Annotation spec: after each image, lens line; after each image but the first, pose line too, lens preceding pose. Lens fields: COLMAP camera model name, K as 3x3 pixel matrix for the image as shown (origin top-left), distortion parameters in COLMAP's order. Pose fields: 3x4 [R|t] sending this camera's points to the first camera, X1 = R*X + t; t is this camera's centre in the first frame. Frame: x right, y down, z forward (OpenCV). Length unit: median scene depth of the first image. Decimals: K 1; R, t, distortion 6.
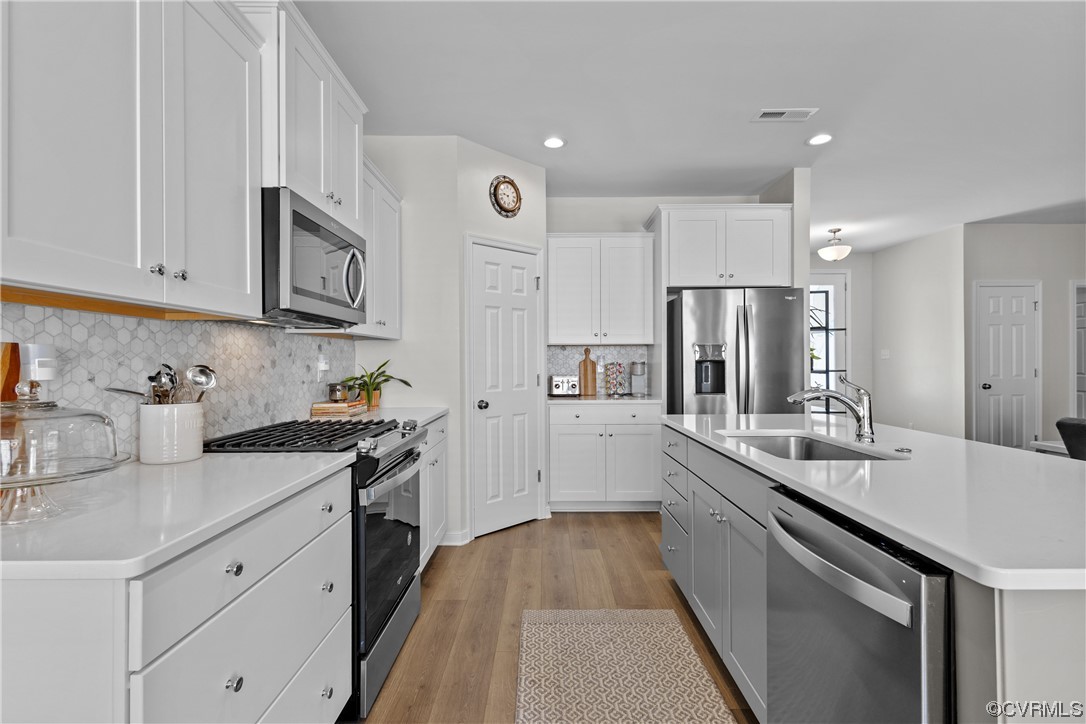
lens RADIAL K [[511.5, 0, 543.3], [0, 511.5, 362.4], [0, 0, 1]] dist [-0.001828, -0.000086]
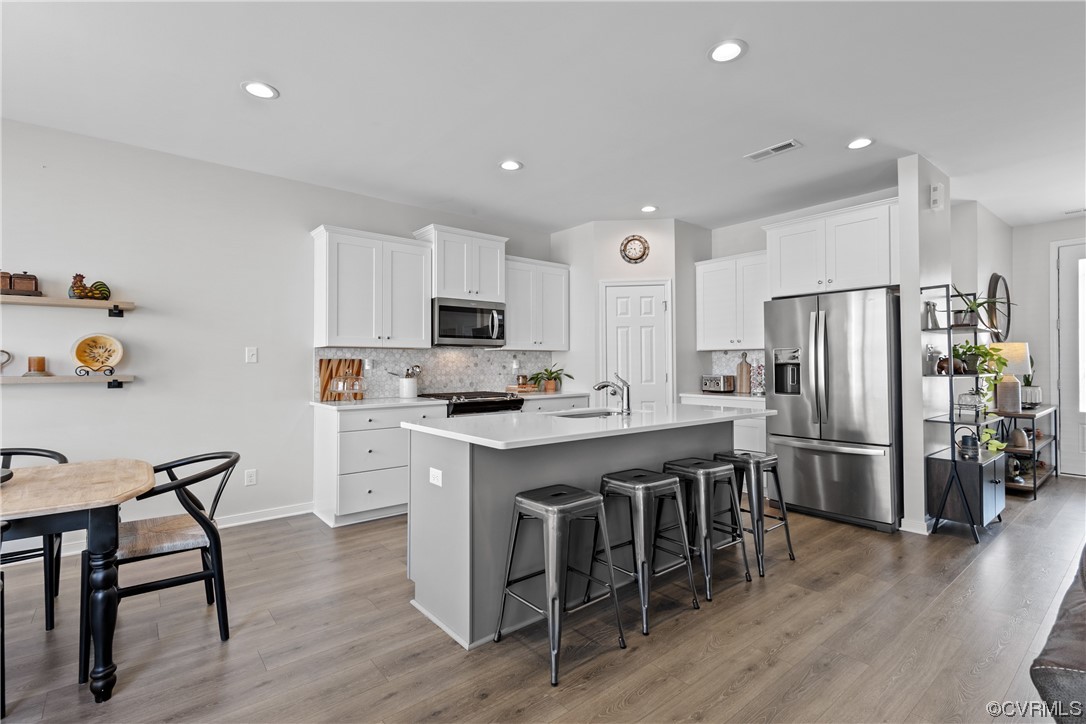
lens RADIAL K [[511.5, 0, 547.0], [0, 511.5, 358.7], [0, 0, 1]] dist [-0.001828, -0.000086]
pose [[0.633504, -0.005062, -0.773723, 0.903584], [-0.001489, 0.999969, -0.007761, -0.004587], [0.773738, 0.006069, 0.633476, -0.105679]]
